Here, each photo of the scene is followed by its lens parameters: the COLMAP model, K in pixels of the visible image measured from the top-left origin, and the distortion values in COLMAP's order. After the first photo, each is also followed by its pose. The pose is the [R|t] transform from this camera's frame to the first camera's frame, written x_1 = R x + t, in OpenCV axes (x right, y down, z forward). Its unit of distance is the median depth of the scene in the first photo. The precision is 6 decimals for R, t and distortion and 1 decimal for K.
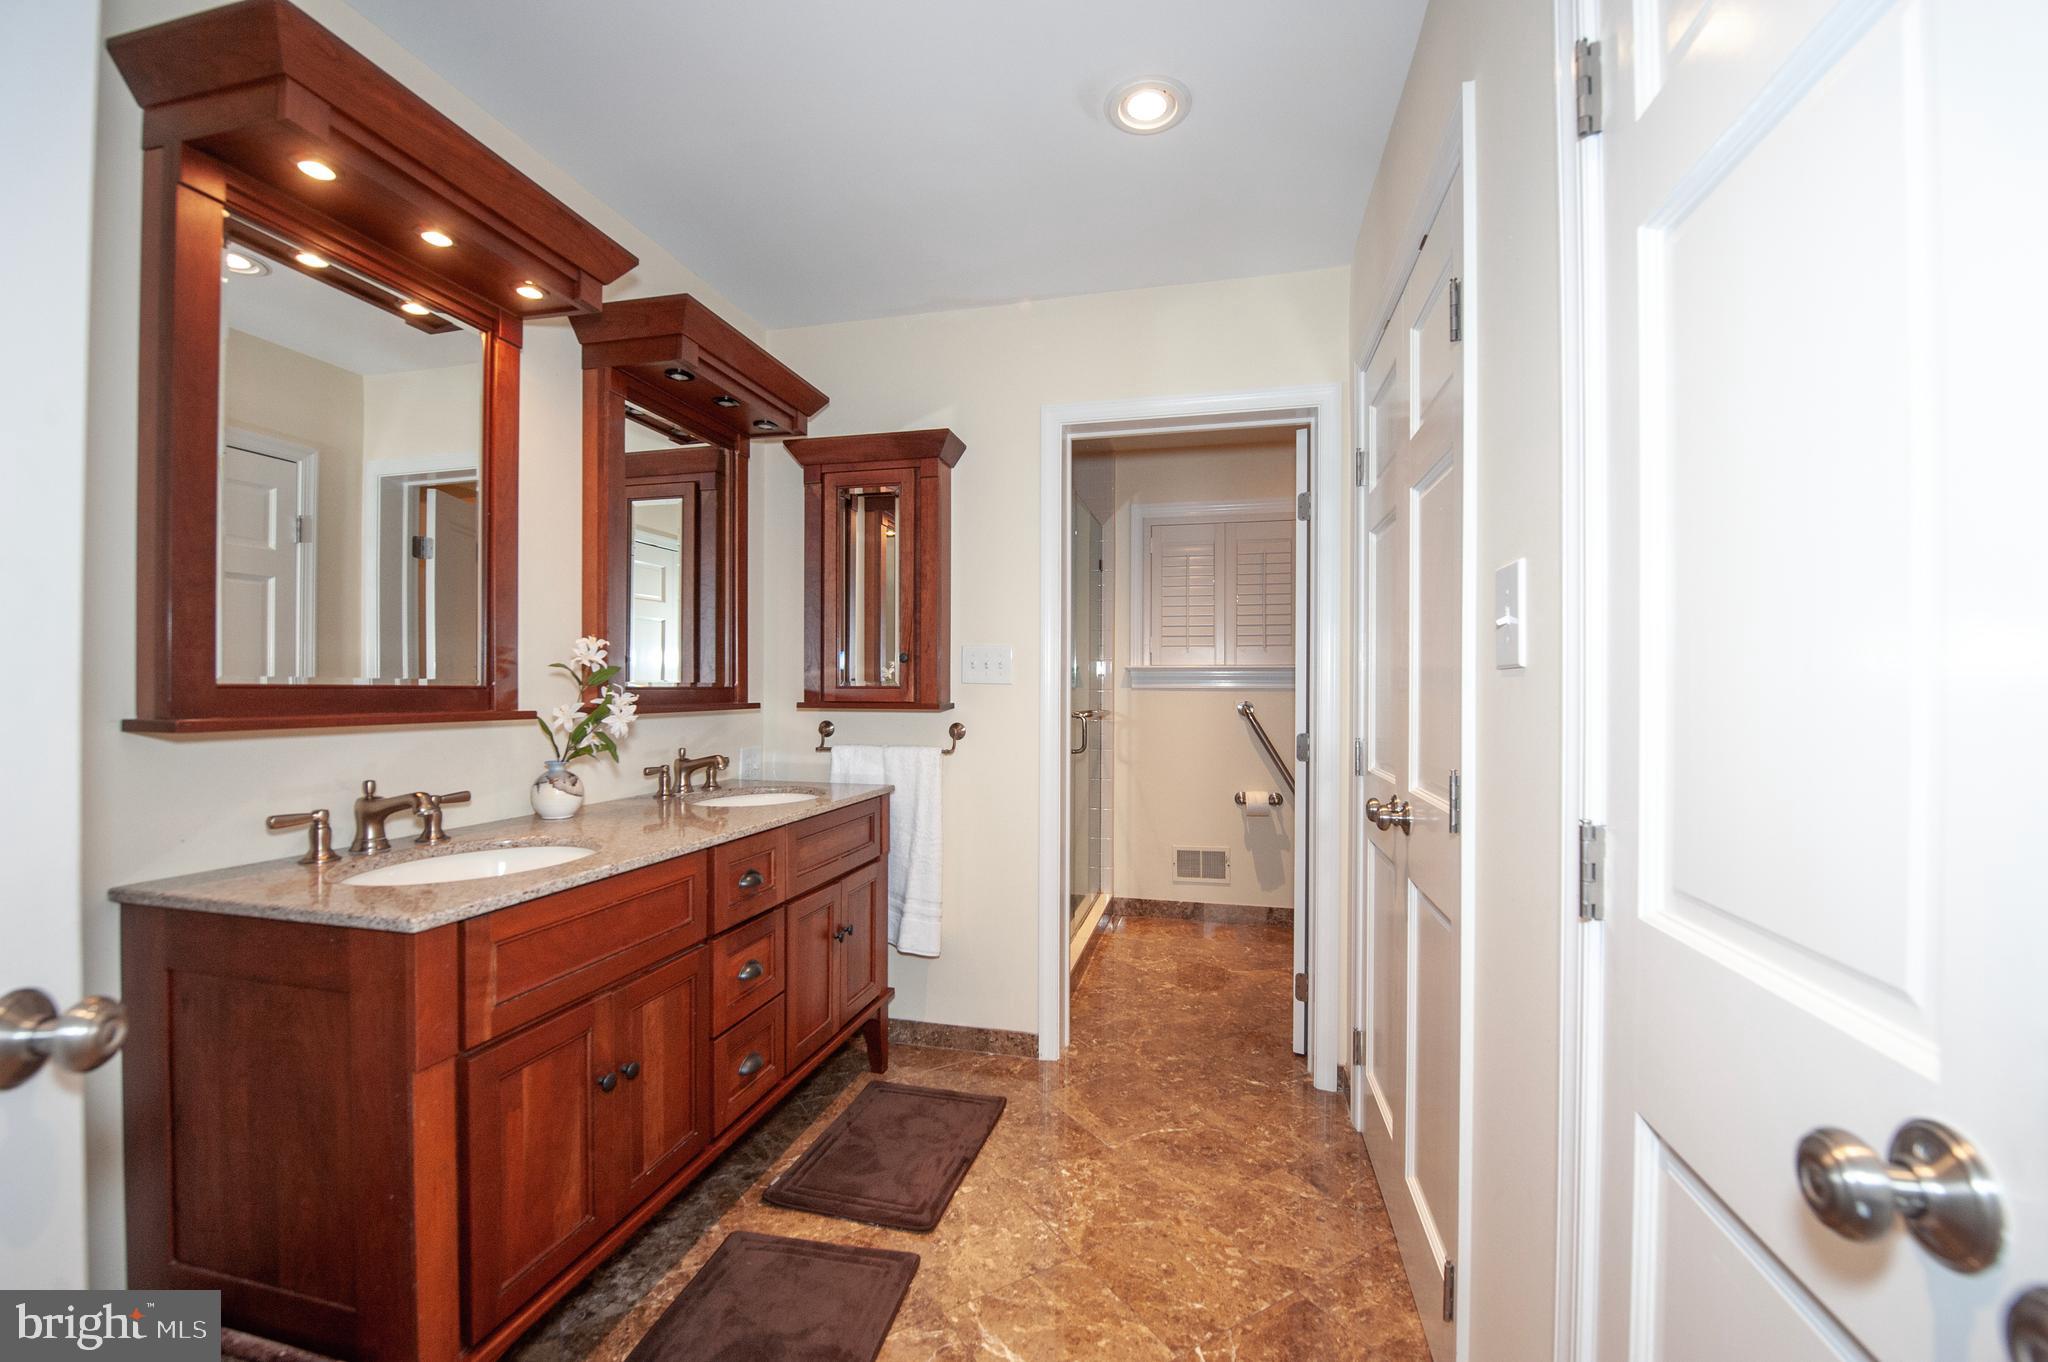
lens RADIAL K [[838.5, 0, 1039.1], [0, 838.5, 684.1], [0, 0, 1]] dist [-0.011938, -0.001703]
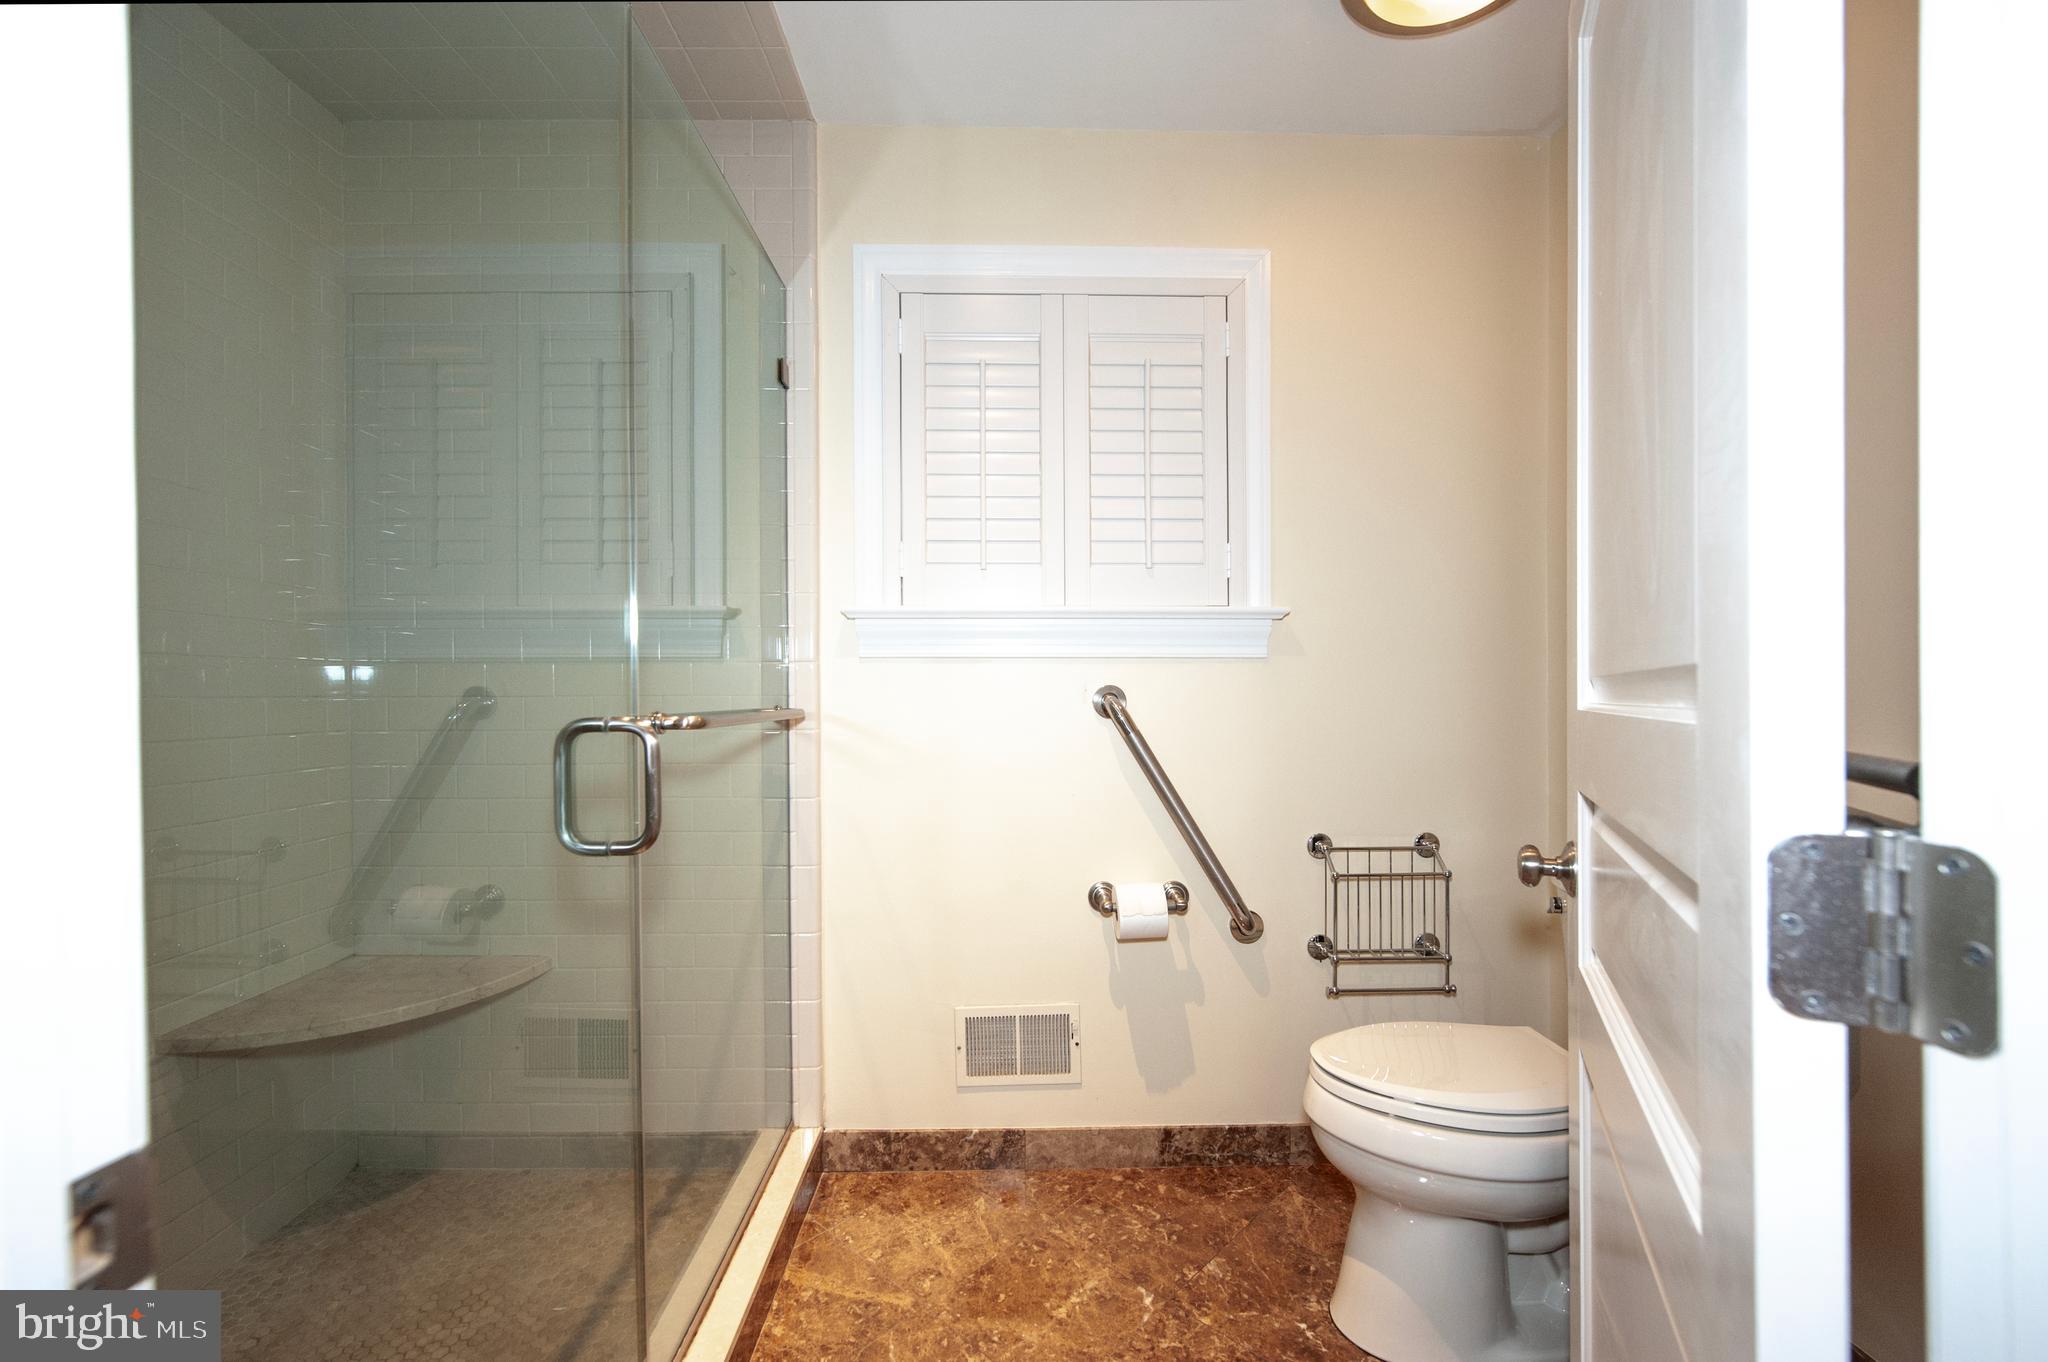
lens RADIAL K [[838.5, 0, 1037.3], [0, 838.5, 684.8], [0, 0, 1]] dist [-0.011938, -0.001703]
pose [[0.967053, -0.009031, 0.254415, 0.089626], [0.008447, 0.999959, 0.003388, 0.018276], [-0.254435, -0.001127, 0.967089, 0.559096]]
